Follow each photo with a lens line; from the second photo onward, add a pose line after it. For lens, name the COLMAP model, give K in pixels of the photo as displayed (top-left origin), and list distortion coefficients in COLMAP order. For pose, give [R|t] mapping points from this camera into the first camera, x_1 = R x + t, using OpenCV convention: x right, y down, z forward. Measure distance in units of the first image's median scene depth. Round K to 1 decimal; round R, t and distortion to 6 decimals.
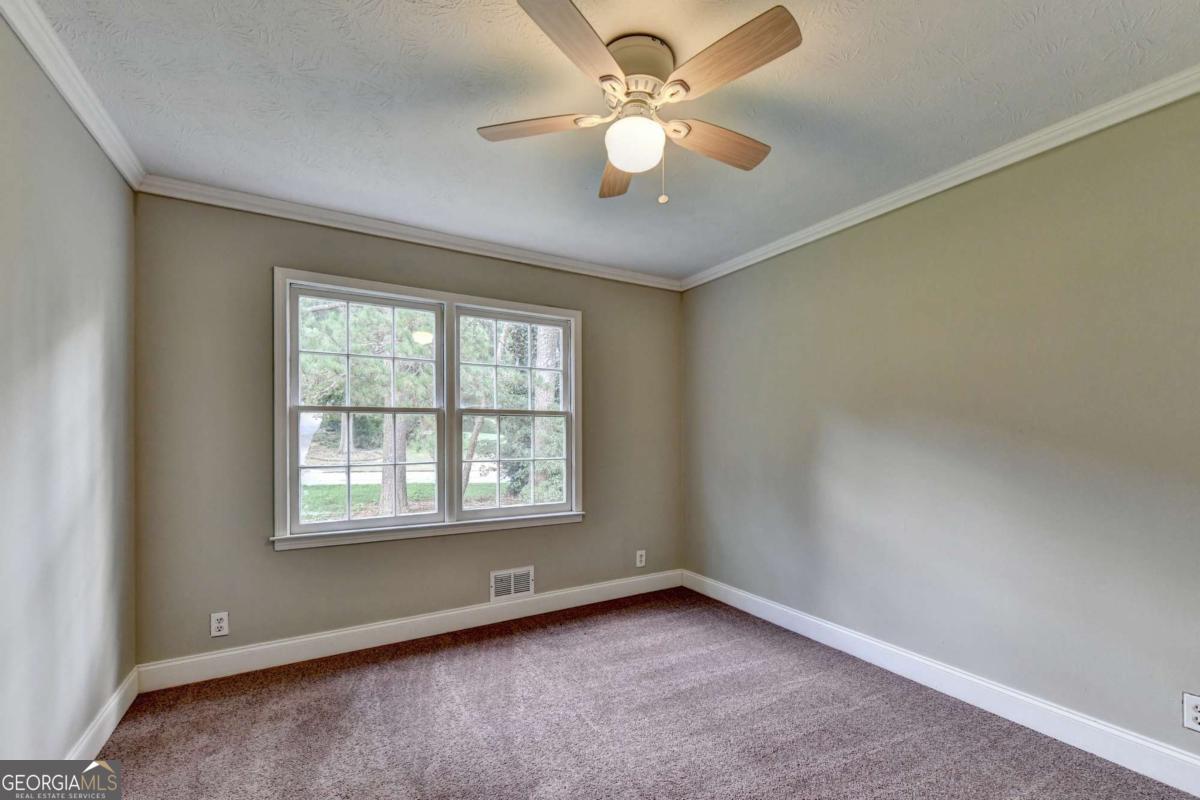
lens RADIAL K [[515.3, 0, 603.9], [0, 515.3, 432.8], [0, 0, 1]] dist [-0.004034, -0.000309]
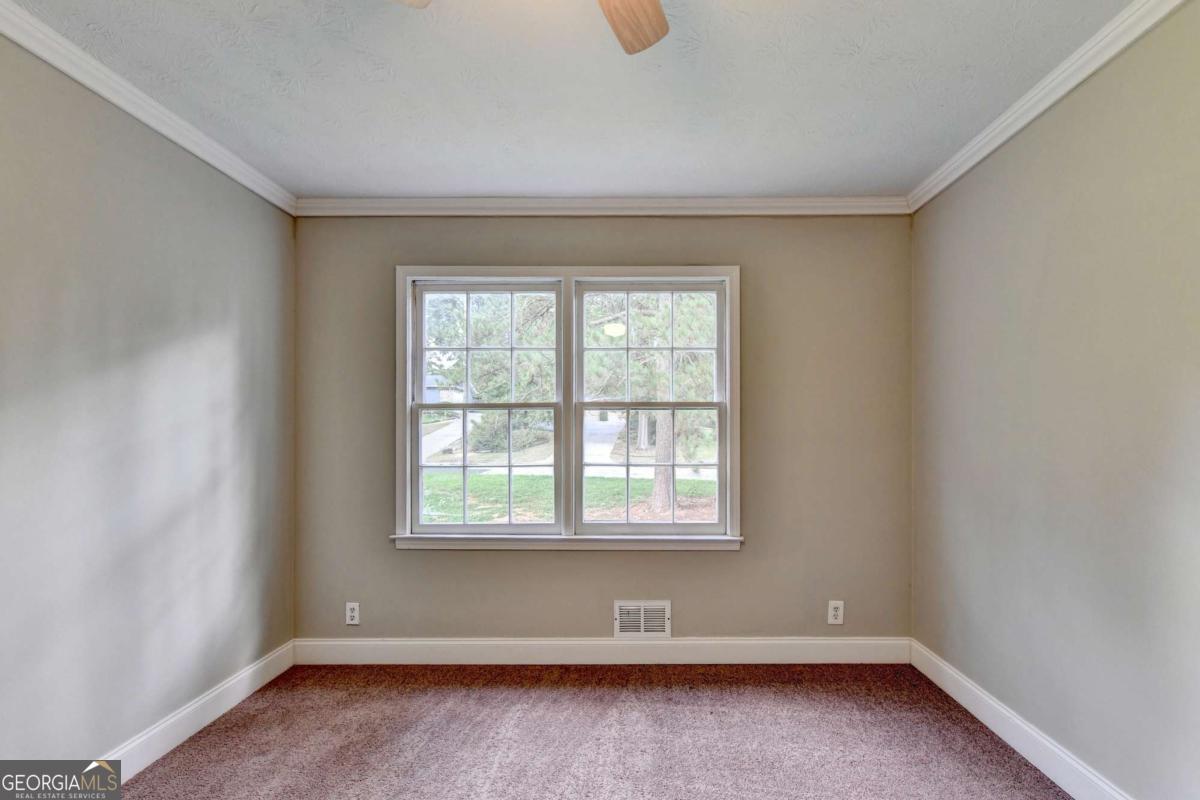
lens RADIAL K [[515.3, 0, 603.9], [0, 515.3, 432.8], [0, 0, 1]] dist [-0.004034, -0.000309]
pose [[0.855732, -0.000787, -0.517418, 0.195079], [0.003070, 0.999989, 0.003556, 0.000545], [0.517410, -0.004631, 0.855725, 0.301957]]
